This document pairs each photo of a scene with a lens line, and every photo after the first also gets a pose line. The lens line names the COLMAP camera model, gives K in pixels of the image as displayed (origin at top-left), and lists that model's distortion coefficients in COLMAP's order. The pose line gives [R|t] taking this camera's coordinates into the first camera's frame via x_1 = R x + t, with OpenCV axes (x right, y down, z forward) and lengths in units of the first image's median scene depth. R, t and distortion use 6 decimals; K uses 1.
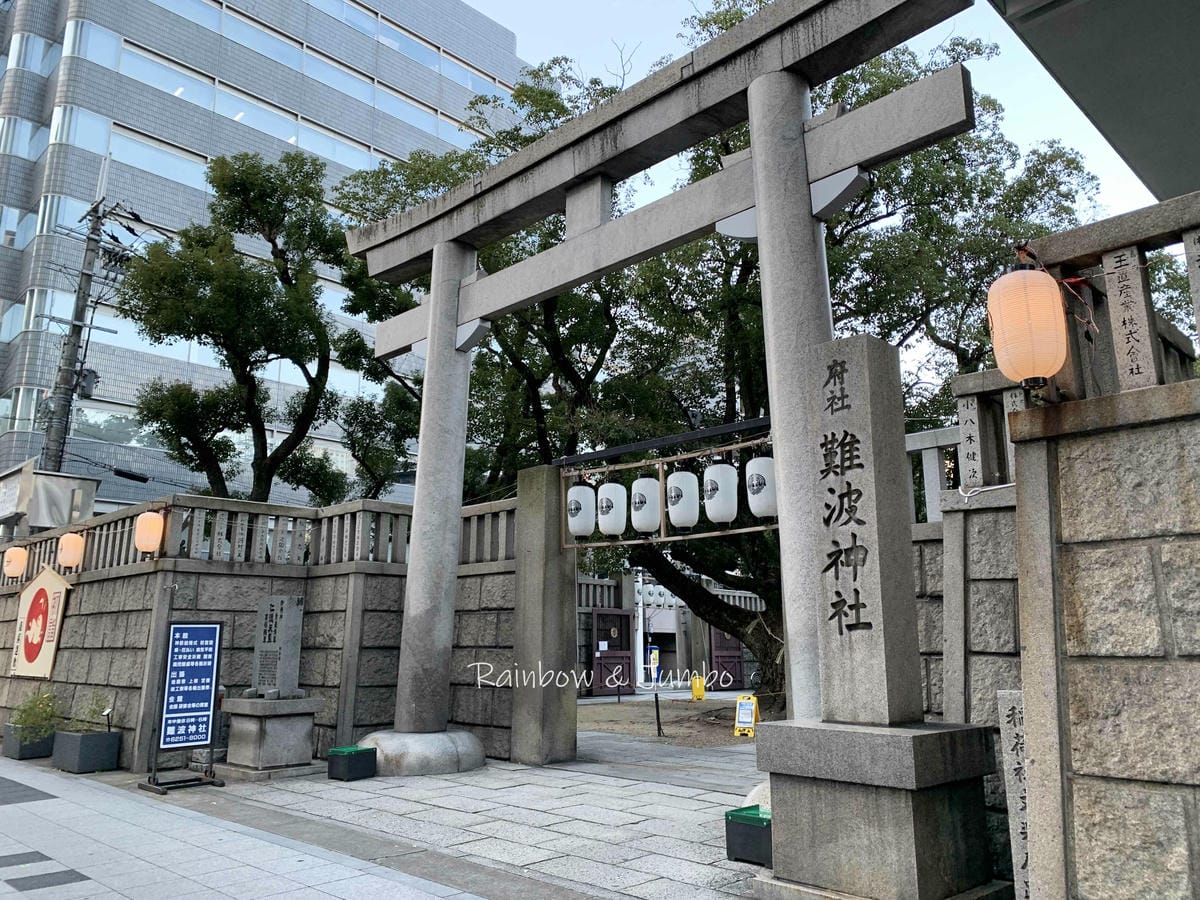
lens RADIAL K [[911.4, 0, 600.0], [0, 911.4, 450.0], [0, 0, 1]] dist [0.005552, -0.005511]
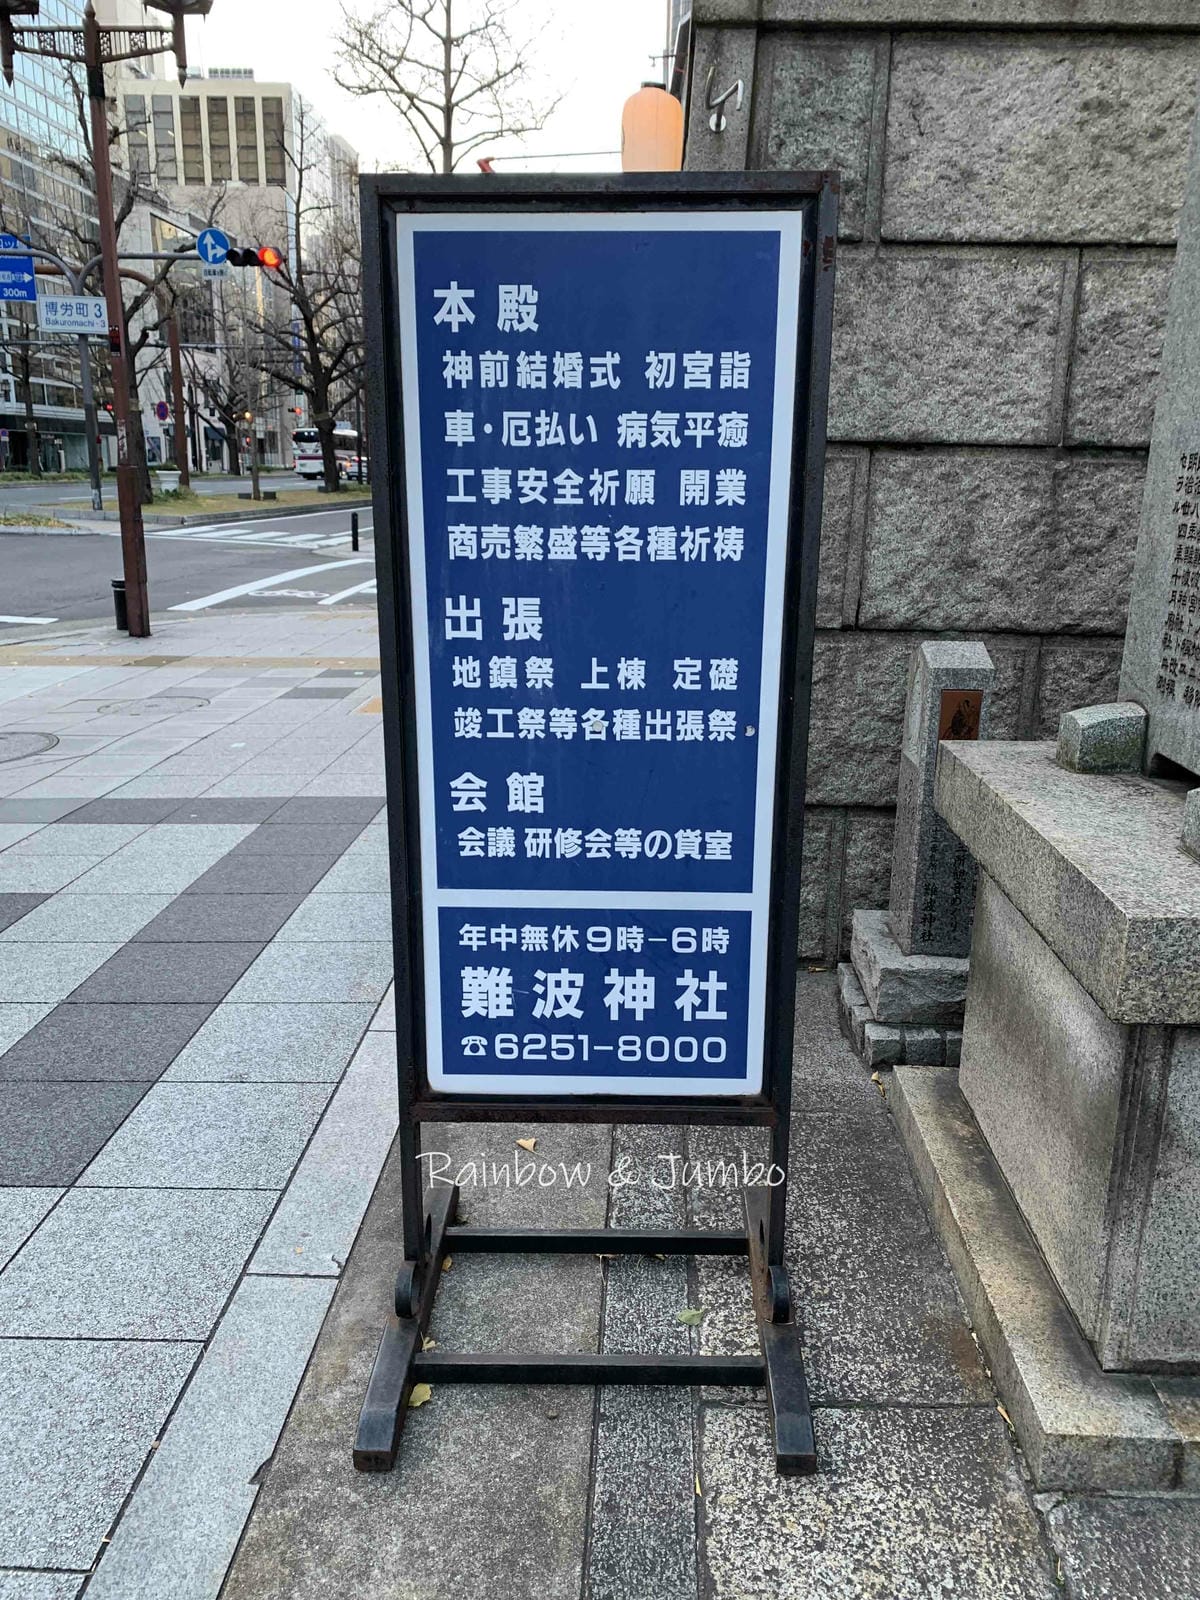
lens RADIAL K [[1215.2, 0, 600.0], [0, 1215.2, 800.0], [0, 0, 1]] dist [0.005552, -0.005511]
pose [[0.674077, 0.211390, -0.707767, -0.320419], [0.138206, 0.905161, 0.401974, 0.199908], [0.725616, -0.368779, 0.580933, 0.893205]]
